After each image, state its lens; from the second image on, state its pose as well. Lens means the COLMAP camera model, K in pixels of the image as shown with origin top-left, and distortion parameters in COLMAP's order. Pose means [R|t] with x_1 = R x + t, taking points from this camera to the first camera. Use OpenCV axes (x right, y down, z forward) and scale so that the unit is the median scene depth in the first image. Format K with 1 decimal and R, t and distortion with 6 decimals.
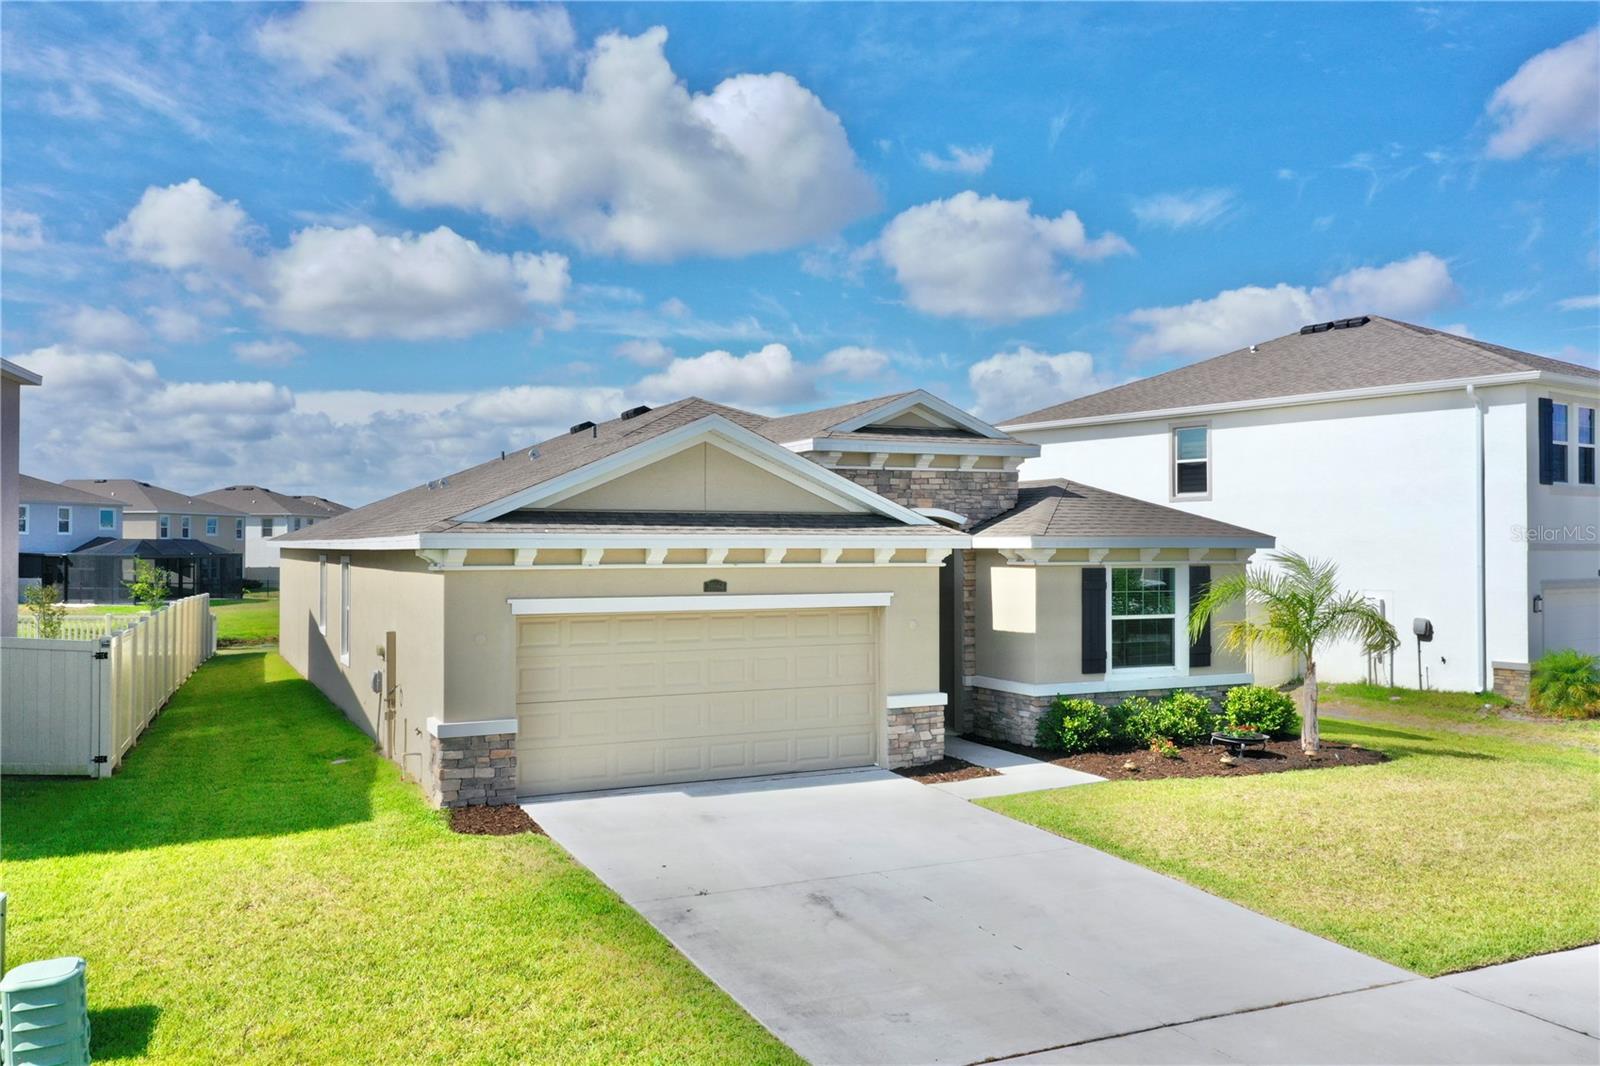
lens RADIAL K [[1274.9, 0, 800.0], [0, 1274.9, 533.0], [0, 0, 1]] dist [0.022531, -0.000515]
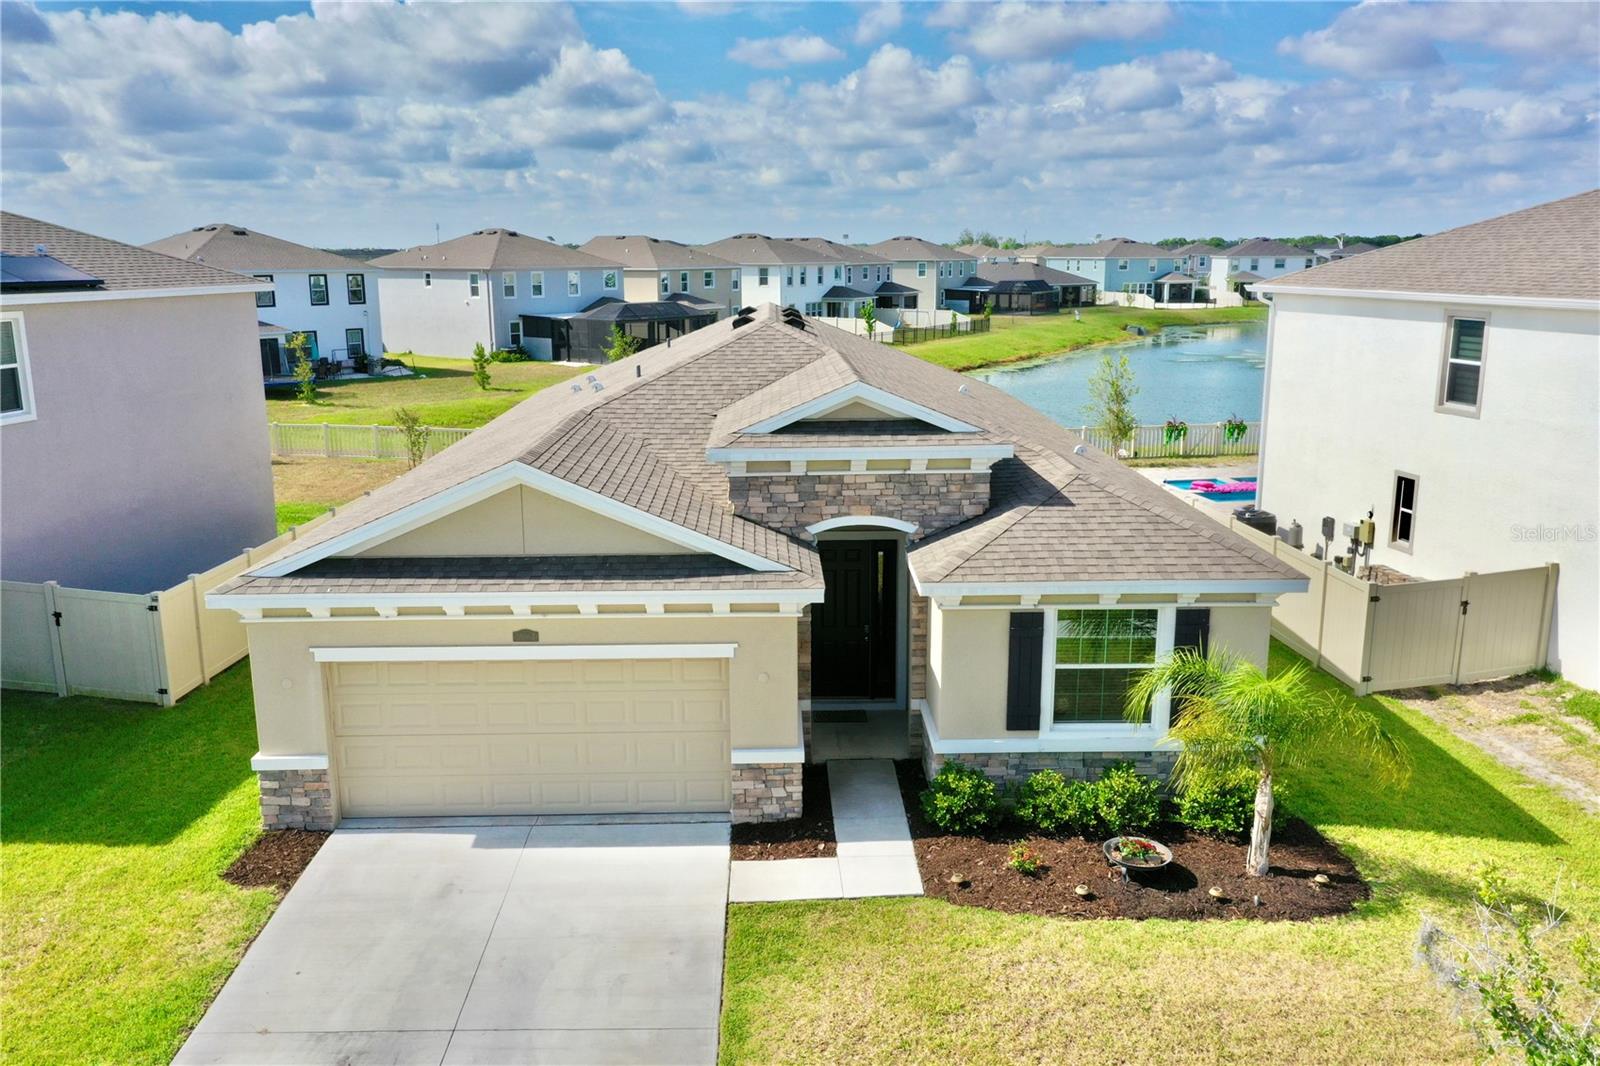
lens RADIAL K [[1274.9, 0, 800.0], [0, 1274.9, 533.0], [0, 0, 1]] dist [0.022531, -0.000515]
pose [[0.902769, 0.089132, -0.420789, 0.442233], [0.009612, 0.973869, 0.226909, -0.213794], [0.430018, -0.208891, 0.878322, 0.211262]]
